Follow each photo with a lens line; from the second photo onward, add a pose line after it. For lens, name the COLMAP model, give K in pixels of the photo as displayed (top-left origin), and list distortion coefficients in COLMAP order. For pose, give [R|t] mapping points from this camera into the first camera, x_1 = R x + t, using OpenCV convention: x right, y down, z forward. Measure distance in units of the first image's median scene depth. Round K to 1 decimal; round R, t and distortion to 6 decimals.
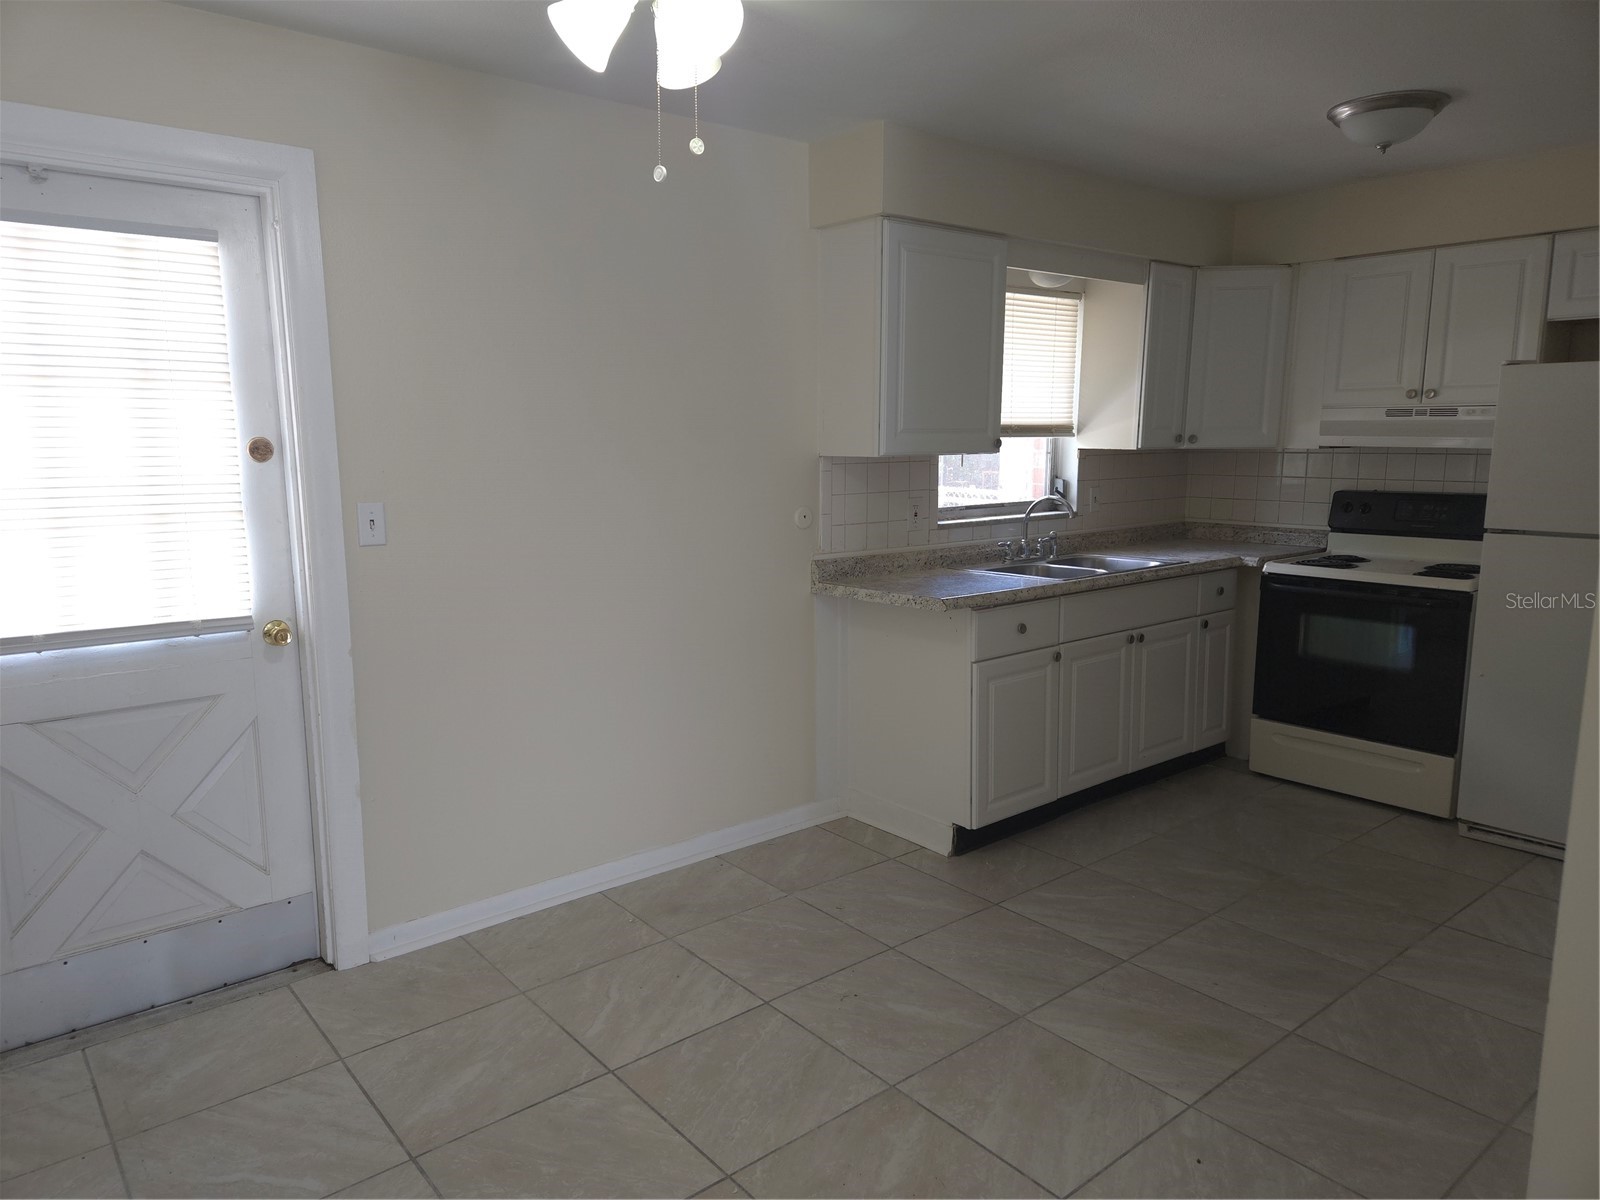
lens RADIAL K [[1056.4, 0, 800.0], [0, 1056.4, 600.0], [0, 0, 1]] dist [0.081955, -0.065328]
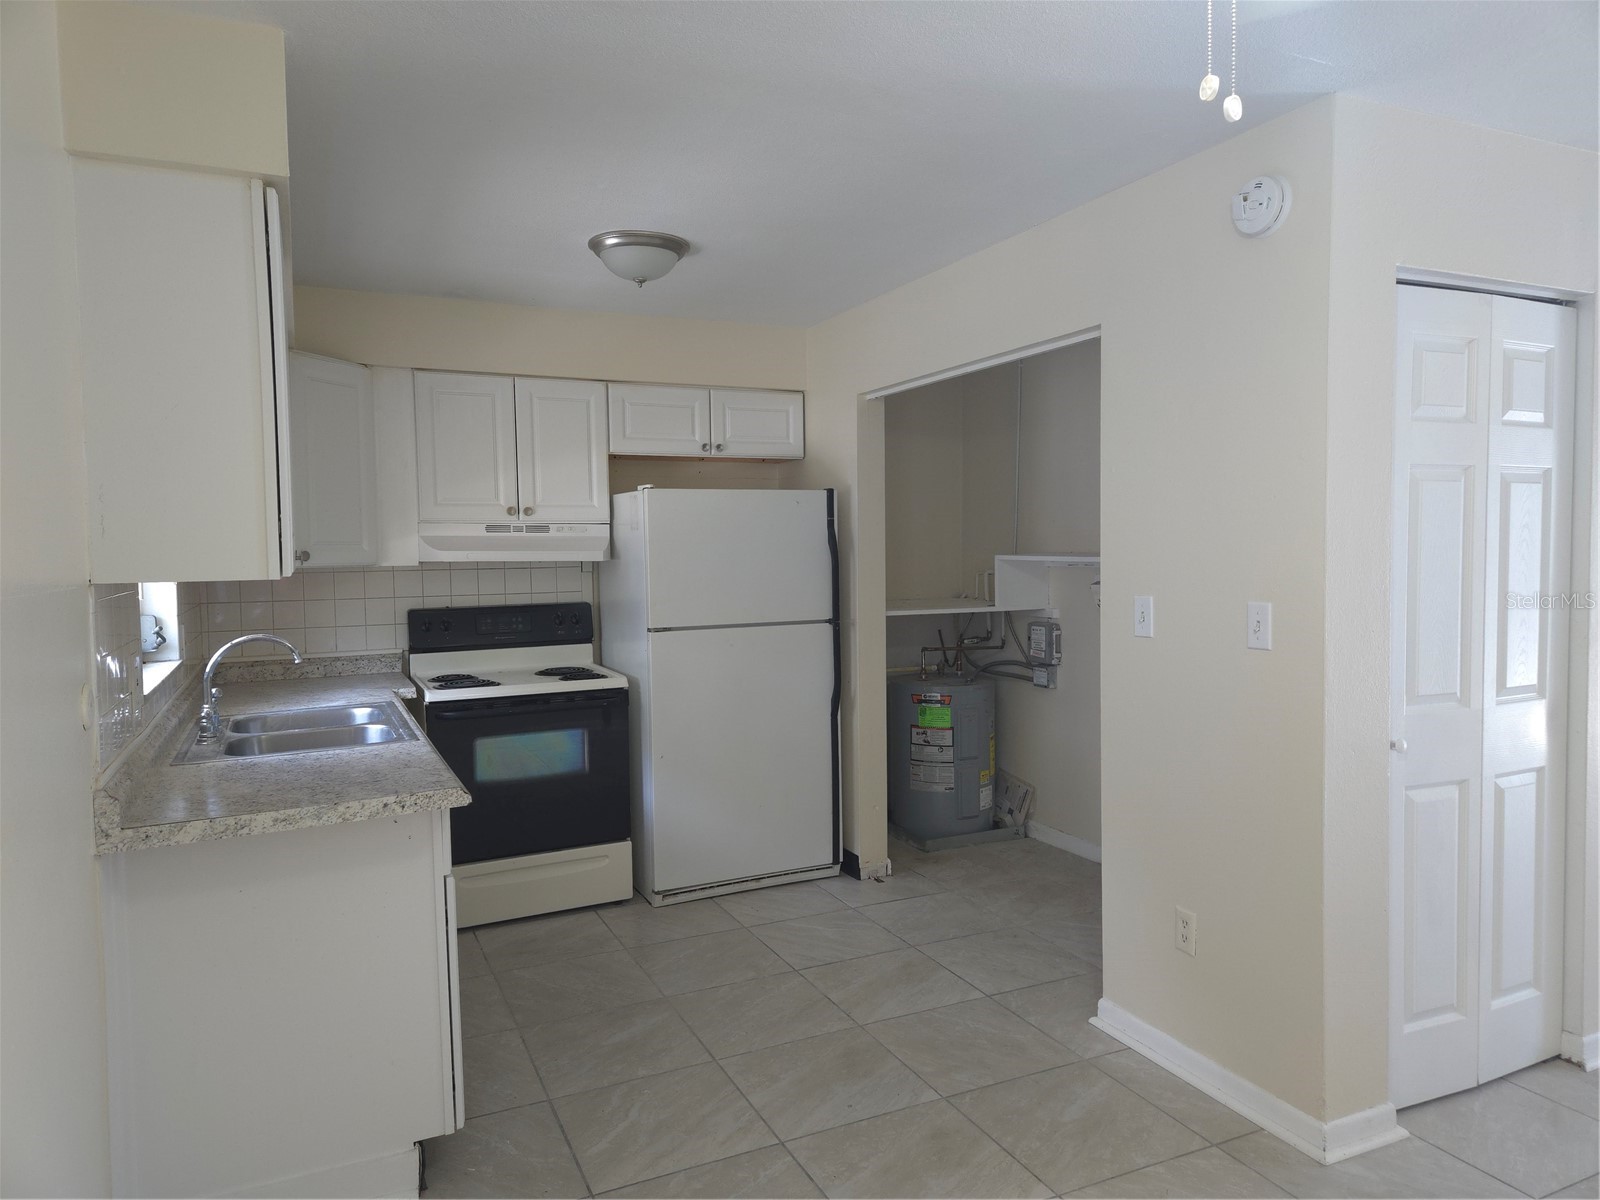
lens RADIAL K [[1056.4, 0, 800.0], [0, 1056.4, 600.0], [0, 0, 1]] dist [0.081955, -0.065328]
pose [[0.261669, -0.049333, 0.963896, -0.359137], [0.164640, 0.986337, 0.005786, -0.068794], [-0.951012, 0.157182, 0.266216, 0.490318]]
